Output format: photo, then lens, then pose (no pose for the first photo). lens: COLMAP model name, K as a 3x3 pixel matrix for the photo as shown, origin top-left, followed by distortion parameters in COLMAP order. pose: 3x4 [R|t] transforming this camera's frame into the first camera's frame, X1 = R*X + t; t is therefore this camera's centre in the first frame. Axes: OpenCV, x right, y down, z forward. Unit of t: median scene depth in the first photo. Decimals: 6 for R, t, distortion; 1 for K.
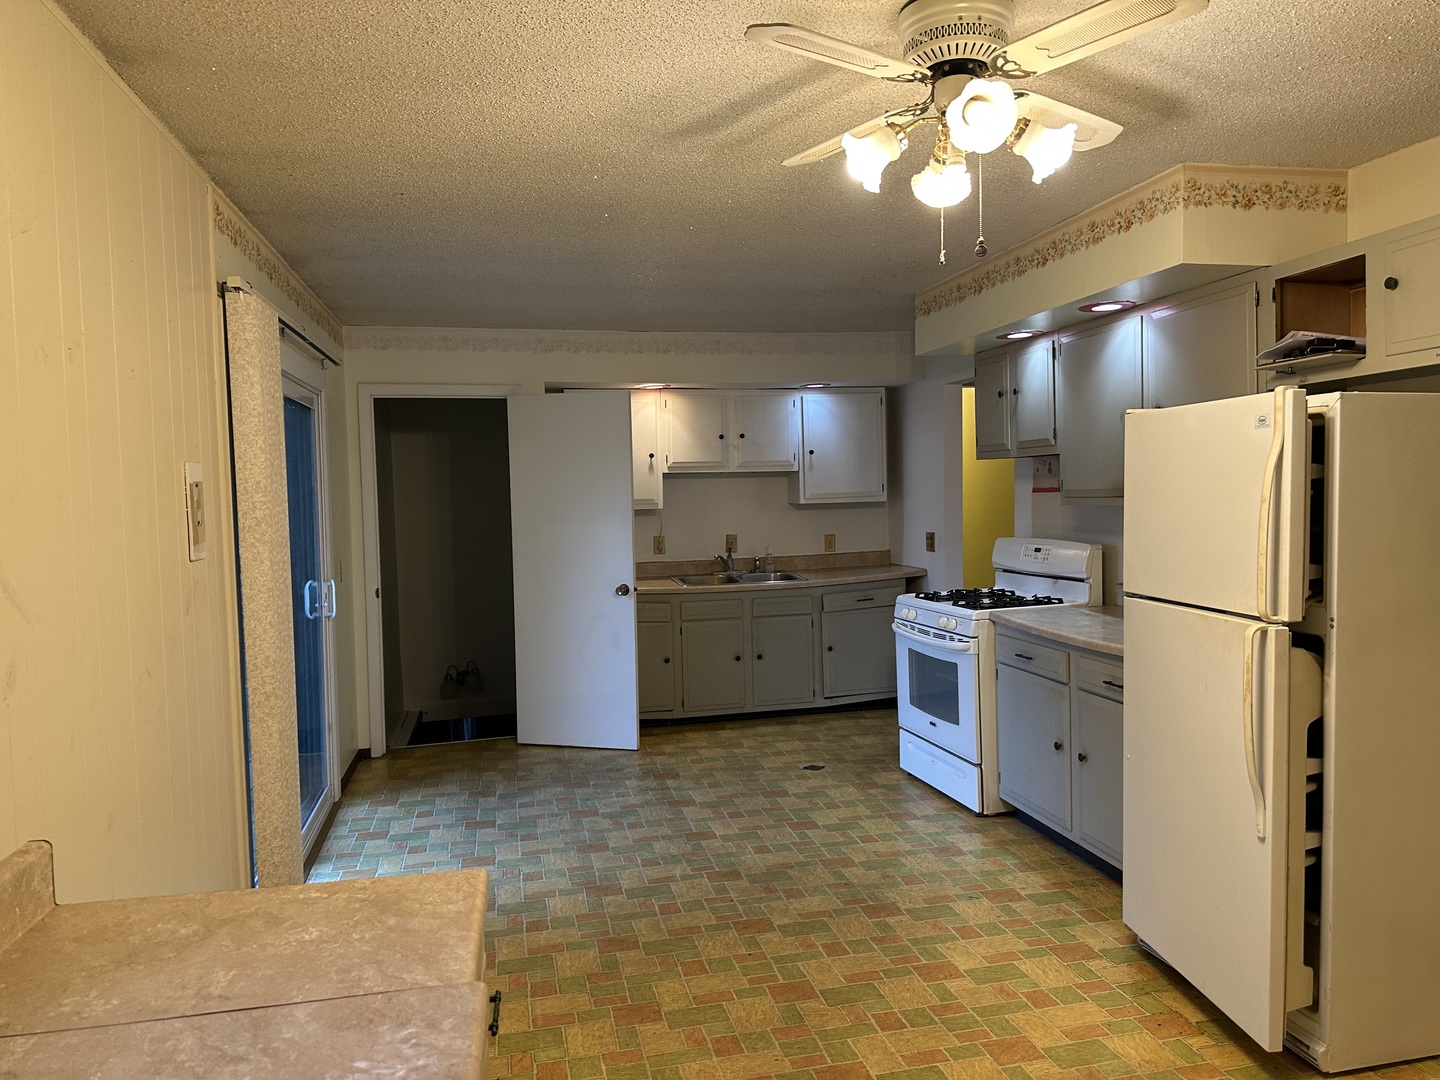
lens RADIAL K [[1012.9, 0, 722.6], [0, 1012.9, 542.4], [0, 0, 1]] dist [0.040006, -0.044774]
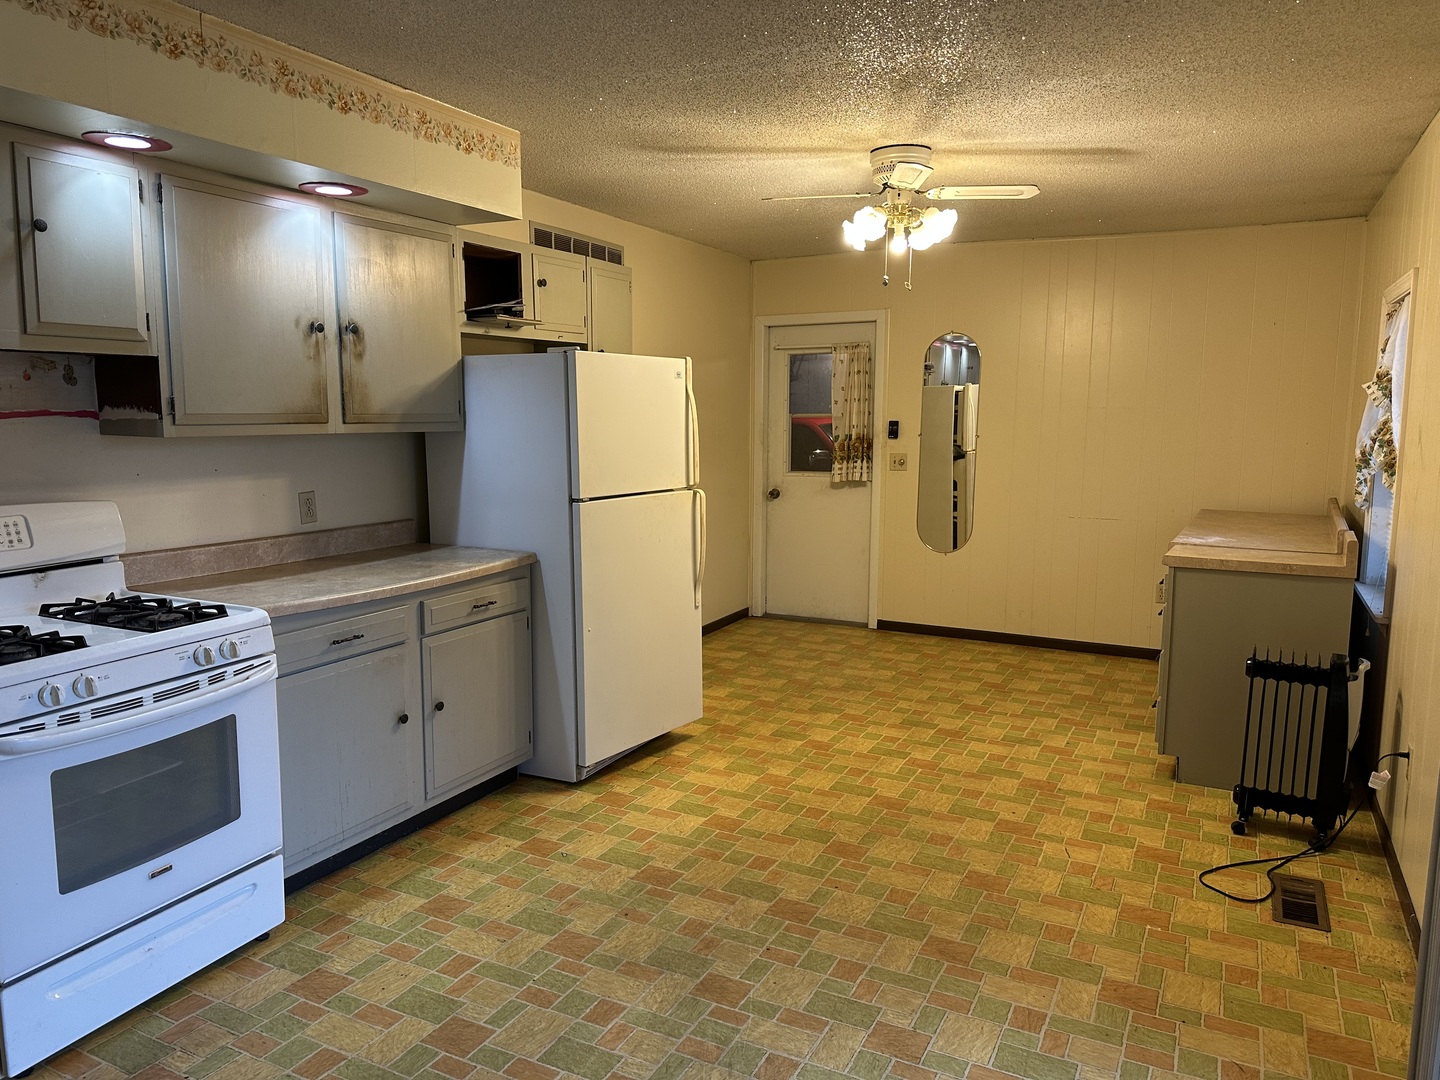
lens RADIAL K [[1012.9, 0, 717.6], [0, 1012.9, 538.8], [0, 0, 1]] dist [0.040006, -0.044774]
pose [[-0.767335, -0.062262, 0.638216, -0.454419], [0.049100, 0.986649, 0.155287, -0.074093], [-0.639364, 0.150493, -0.754033, 1.646905]]
